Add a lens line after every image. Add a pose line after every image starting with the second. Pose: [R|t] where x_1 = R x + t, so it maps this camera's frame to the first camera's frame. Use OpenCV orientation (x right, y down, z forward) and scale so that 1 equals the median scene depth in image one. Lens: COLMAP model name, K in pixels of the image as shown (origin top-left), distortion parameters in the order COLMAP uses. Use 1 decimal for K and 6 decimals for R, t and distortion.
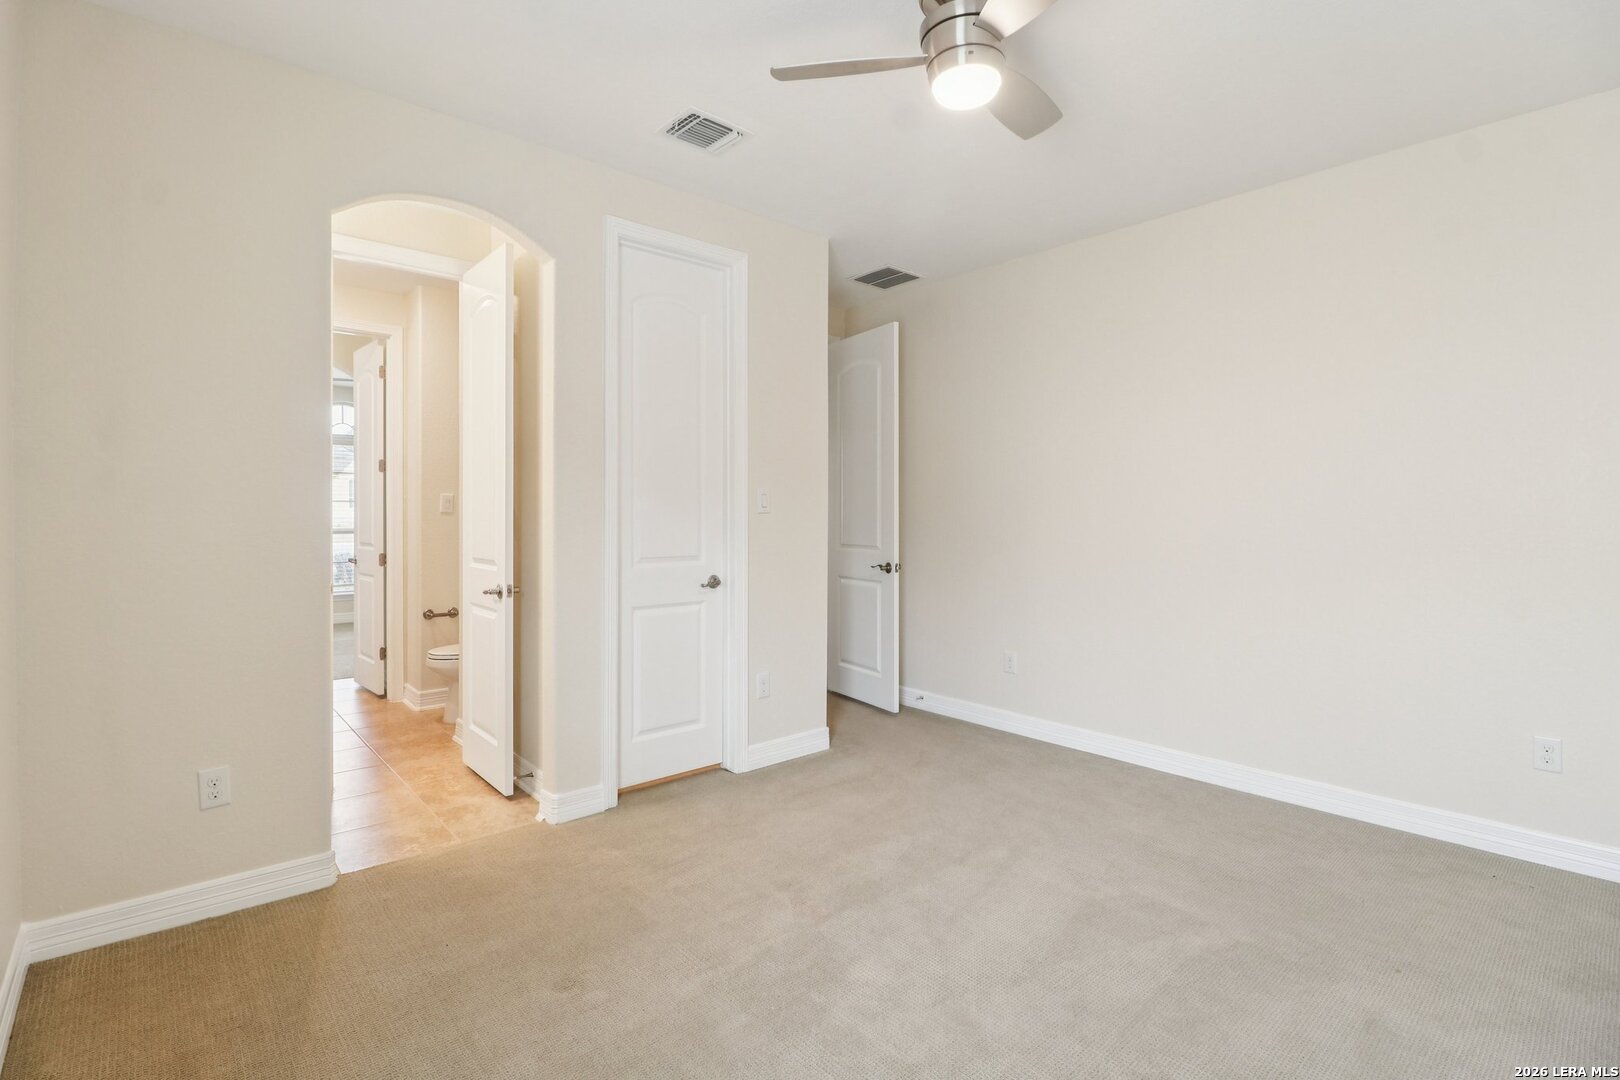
lens RADIAL K [[758.8, 0, 810.8], [0, 758.8, 531.3], [0, 0, 1]] dist [0.005058, -0.005073]
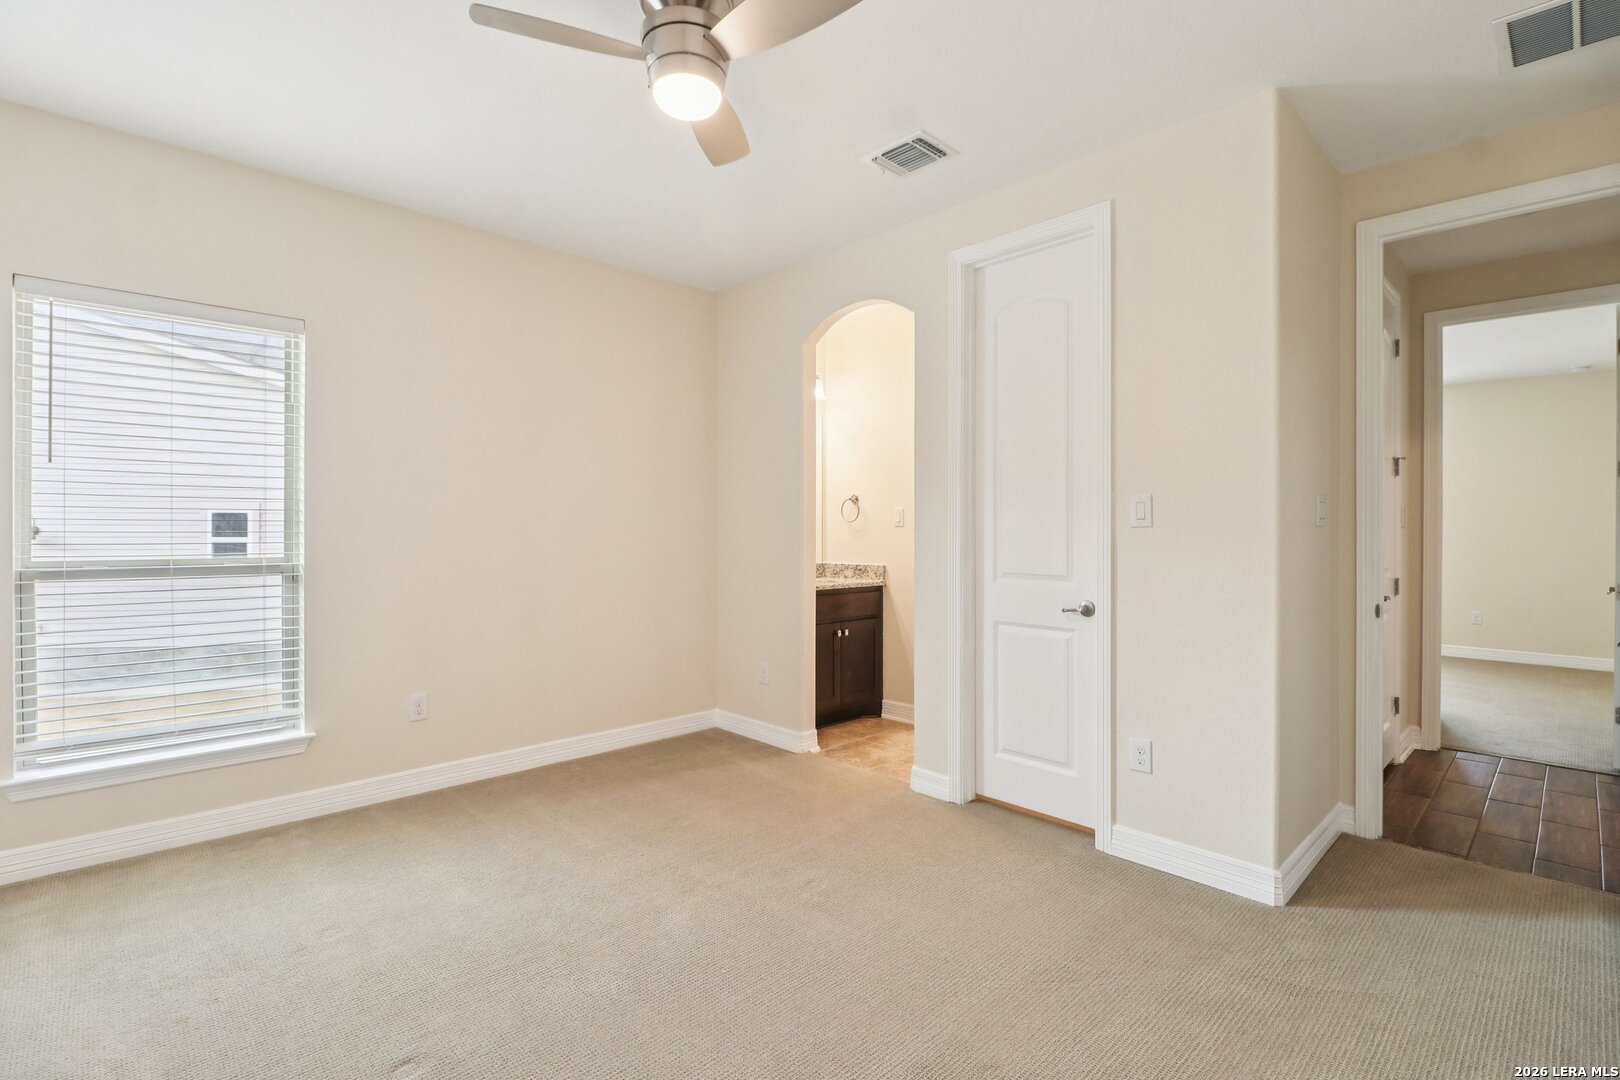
lens RADIAL K [[758.8, 0, 810.1], [0, 758.8, 531.5], [0, 0, 1]] dist [0.005058, -0.005073]
pose [[0.042556, 0.011531, -0.999028, 0.729712], [-0.018443, 0.999772, 0.010754, -0.023358], [0.998924, 0.017967, 0.042759, 0.687549]]
